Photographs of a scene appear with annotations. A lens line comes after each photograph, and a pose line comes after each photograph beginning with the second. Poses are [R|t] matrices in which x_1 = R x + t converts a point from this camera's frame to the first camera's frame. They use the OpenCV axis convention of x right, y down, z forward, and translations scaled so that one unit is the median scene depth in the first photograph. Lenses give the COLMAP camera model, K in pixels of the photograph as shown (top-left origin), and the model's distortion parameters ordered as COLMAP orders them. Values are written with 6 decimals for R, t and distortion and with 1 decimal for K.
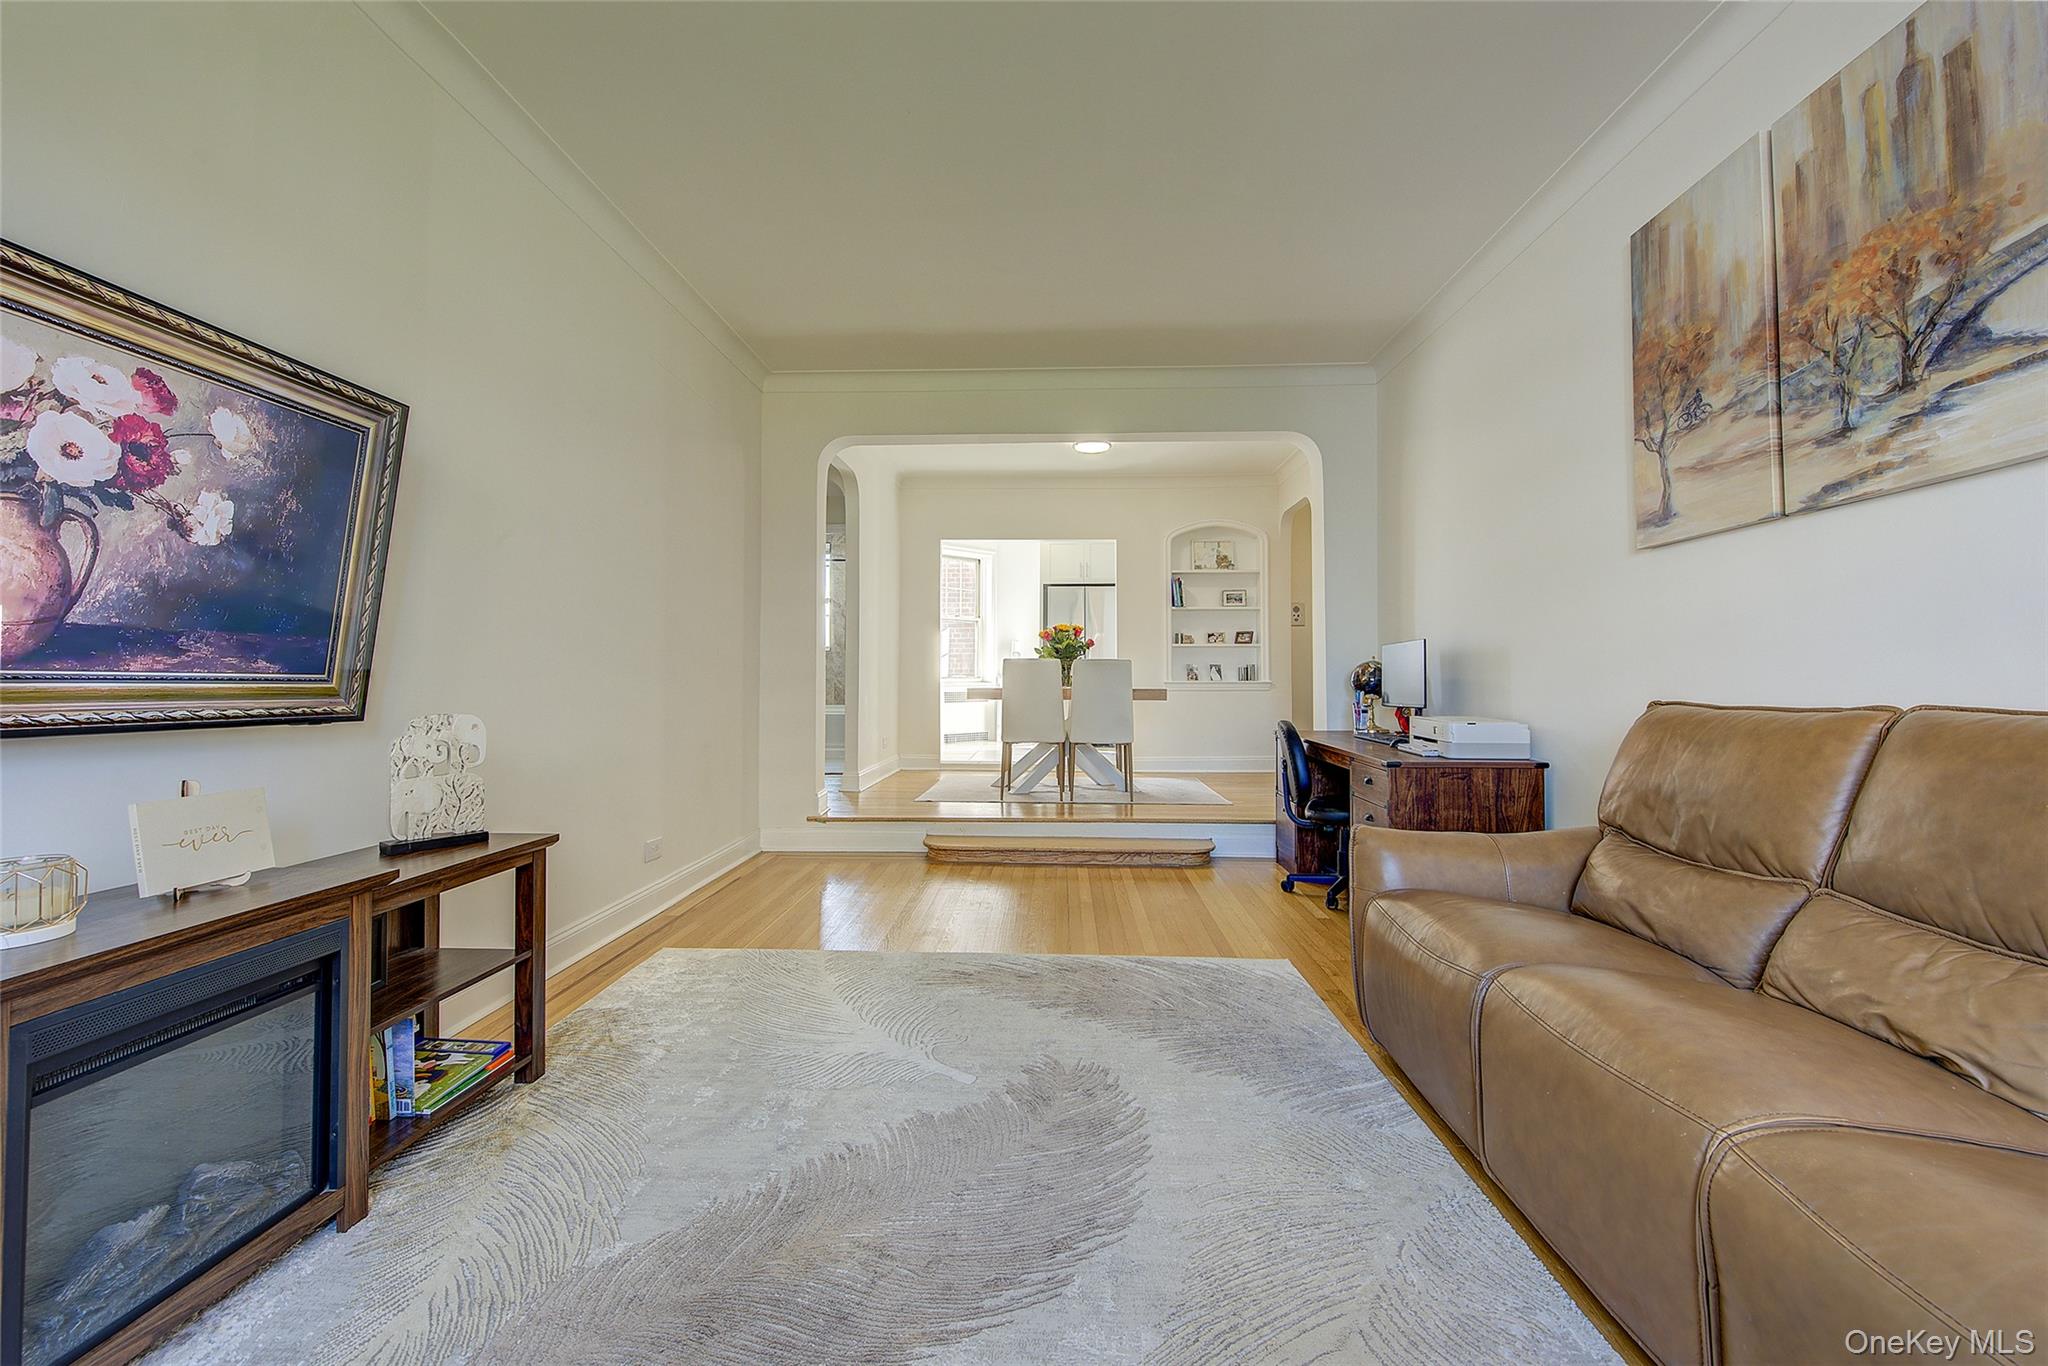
lens RADIAL K [[774.4, 0, 1011.2], [0, 774.4, 660.4], [0, 0, 1]] dist [0.000113, -0.002355]
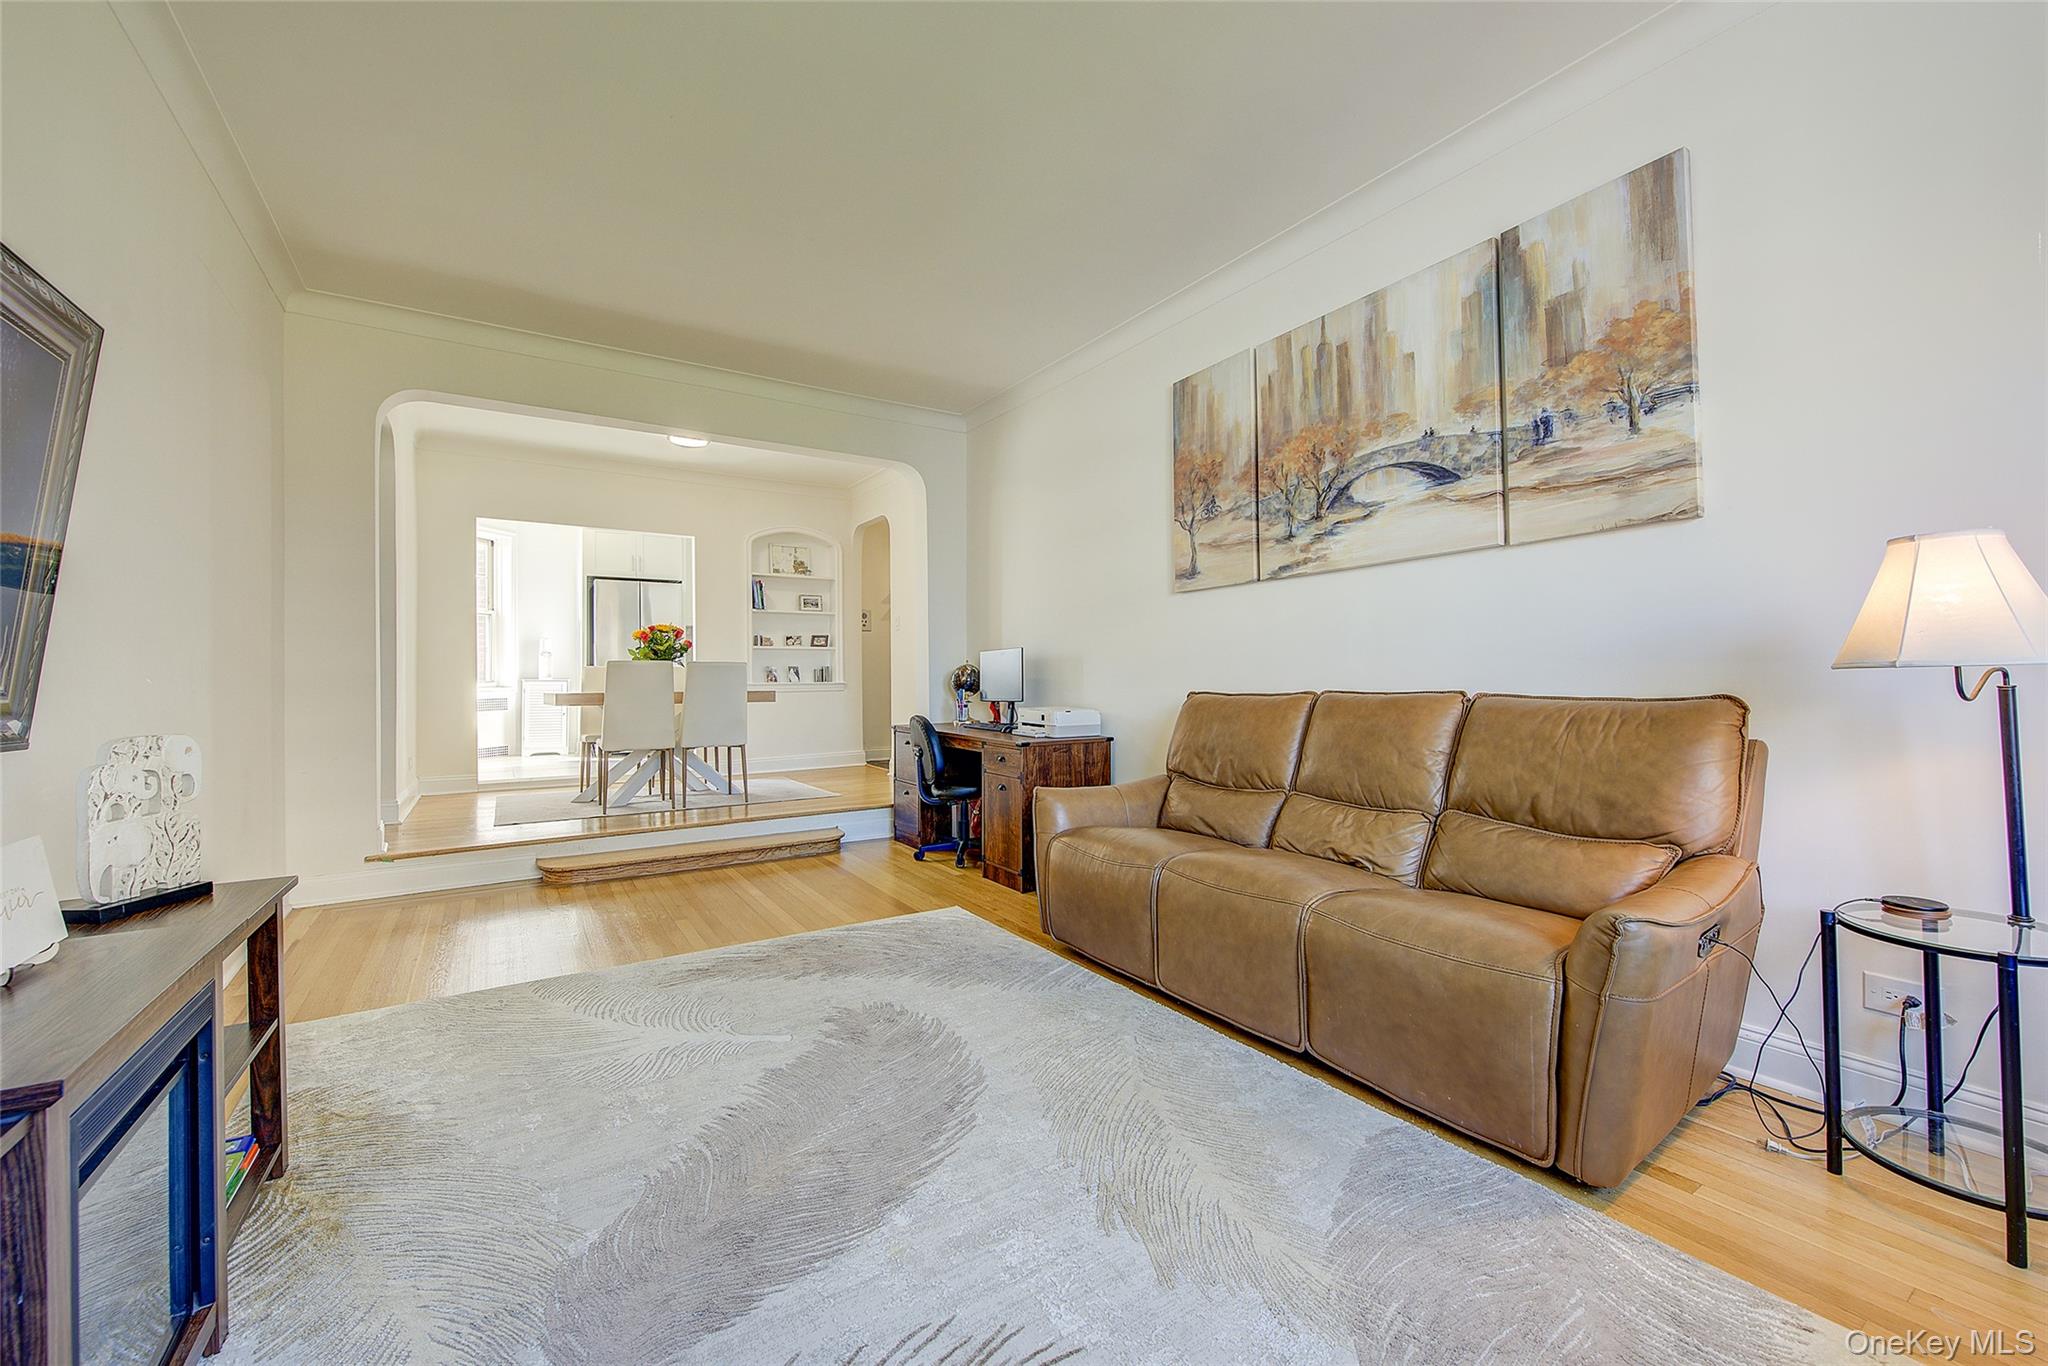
lens RADIAL K [[807.0, 0, 986.5], [0, 807.0, 675.8], [0, 0, 1]] dist [0.001001, -0.006030]
pose [[0.825178, -0.006870, 0.564831, -0.426444], [-0.003571, 0.999843, 0.017378, -0.006081], [-0.564862, -0.016357, 0.825023, -0.110895]]
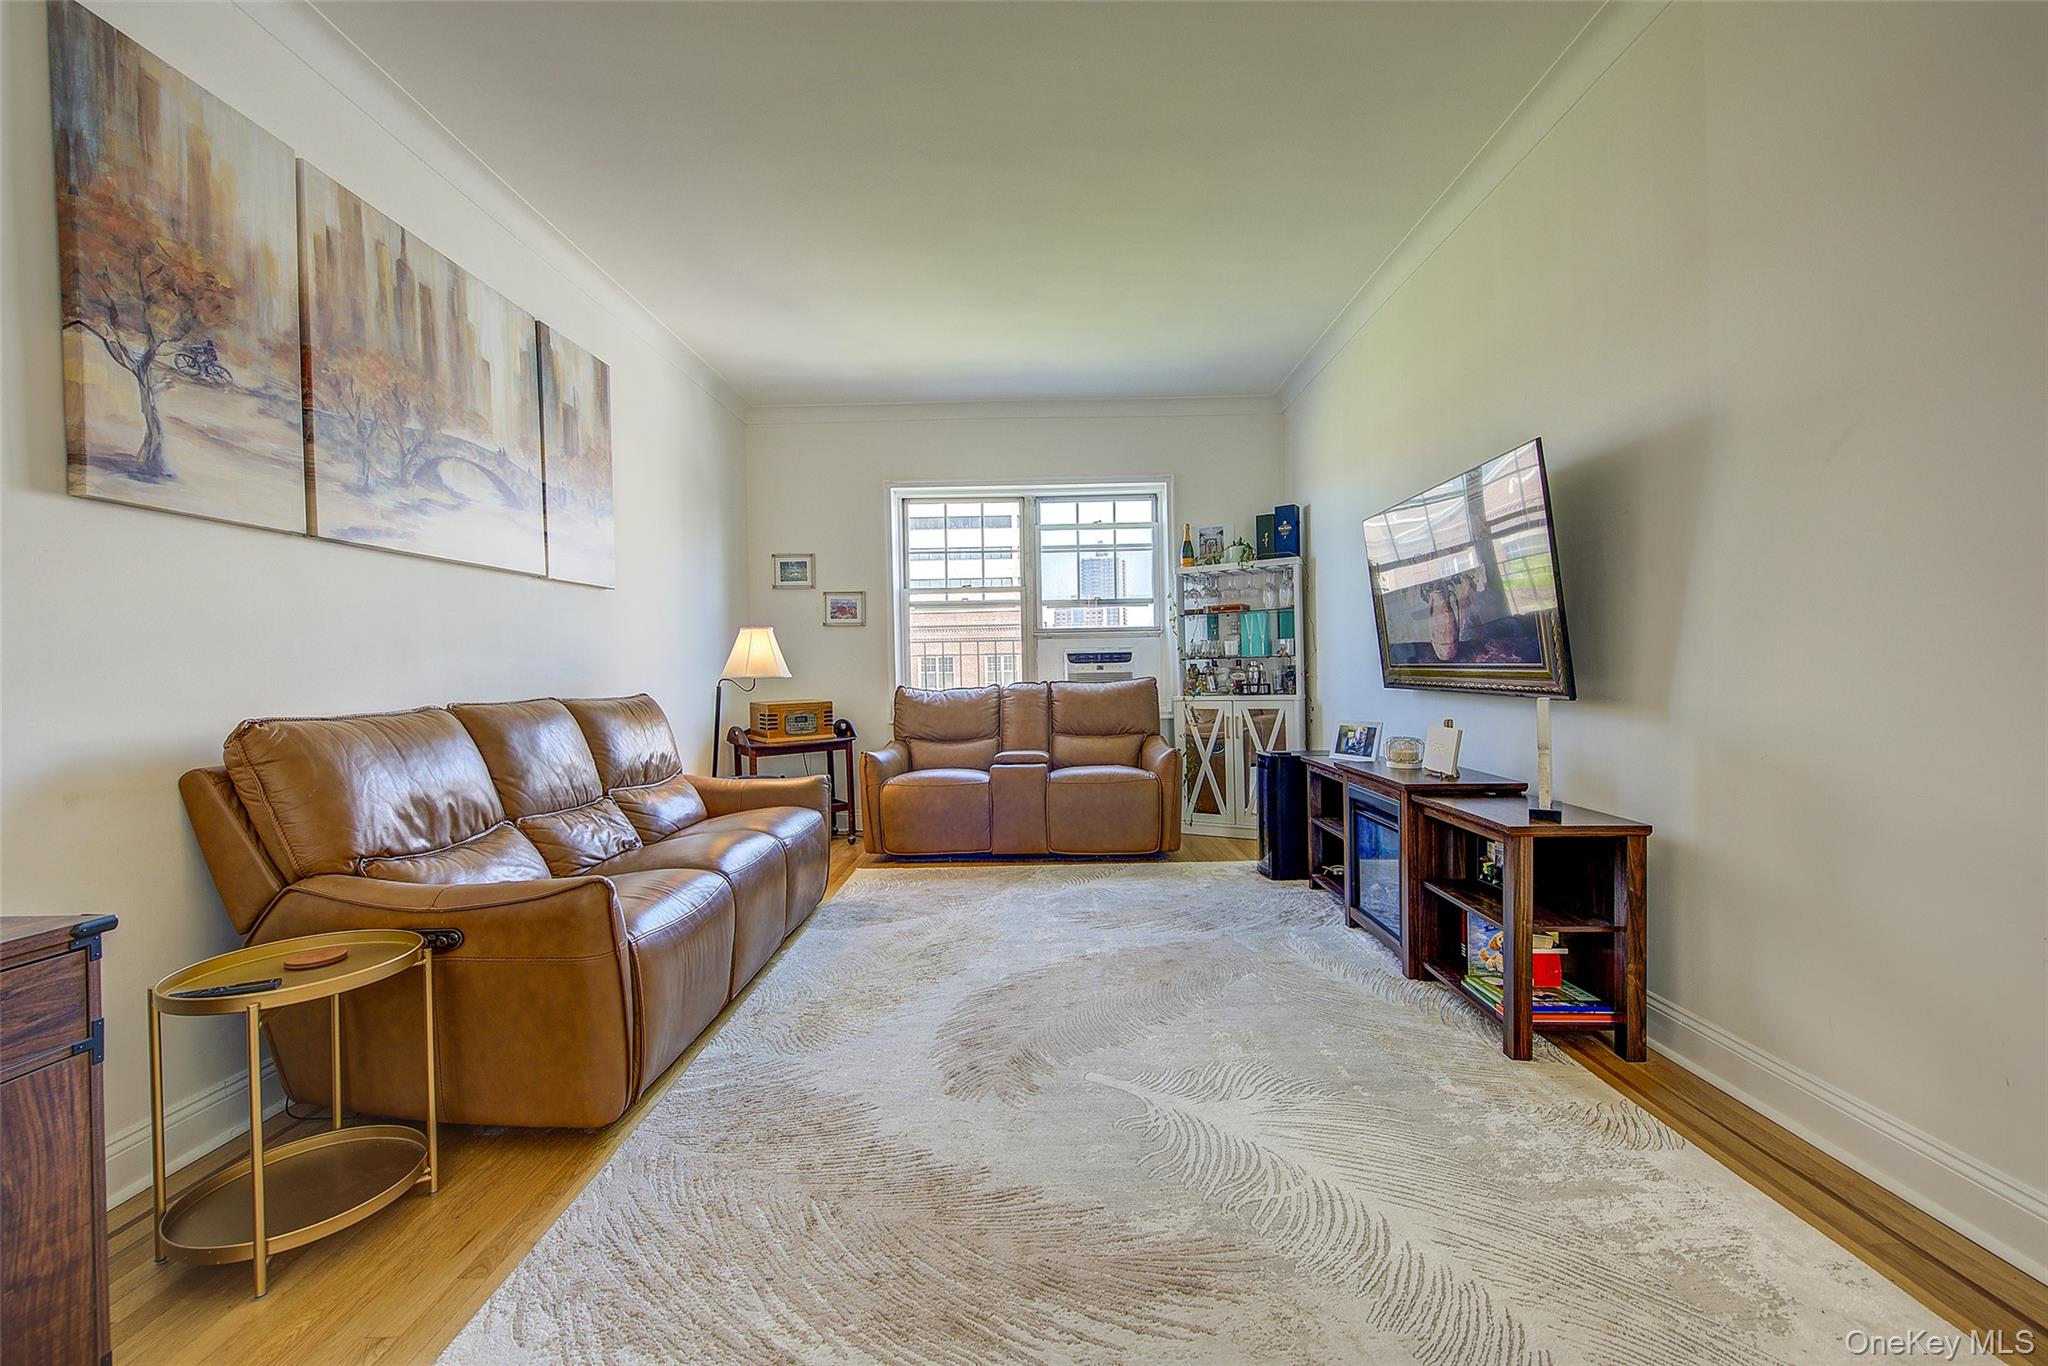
lens RADIAL K [[808.9, 0, 1027.3], [0, 808.9, 683.1], [0, 0, 1]] dist [-0.000907, -0.000838]
pose [[-0.998482, 0.018826, -0.051770, 0.066346], [0.019317, 0.999773, -0.009013, 0.037556], [0.051589, -0.009999, -0.998618, 1.843900]]
